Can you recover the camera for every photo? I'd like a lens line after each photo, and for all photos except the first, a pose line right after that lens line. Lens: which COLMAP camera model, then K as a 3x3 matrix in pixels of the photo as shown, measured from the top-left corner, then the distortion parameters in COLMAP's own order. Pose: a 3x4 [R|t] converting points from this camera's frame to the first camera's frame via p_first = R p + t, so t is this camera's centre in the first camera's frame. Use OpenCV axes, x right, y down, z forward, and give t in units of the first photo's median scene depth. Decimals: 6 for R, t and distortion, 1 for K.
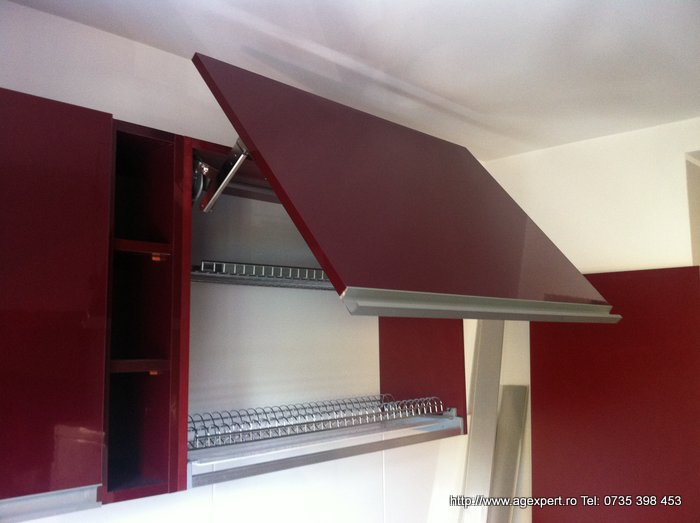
lens RADIAL K [[684.4, 0, 350.0], [0, 684.4, 261.5], [0, 0, 1]] dist [0.012430, -0.096104]
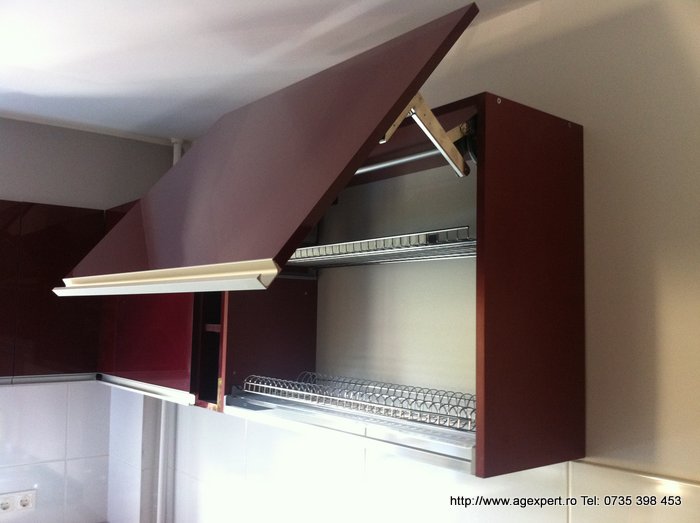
lens RADIAL K [[684.4, 0, 350.0], [0, 684.4, 261.5], [0, 0, 1]] dist [0.012430, -0.096104]
pose [[-0.154425, -0.071645, -0.985403, 0.887336], [0.096130, 0.991546, -0.087156, 0.120039], [0.983317, -0.108186, -0.146232, 1.114421]]
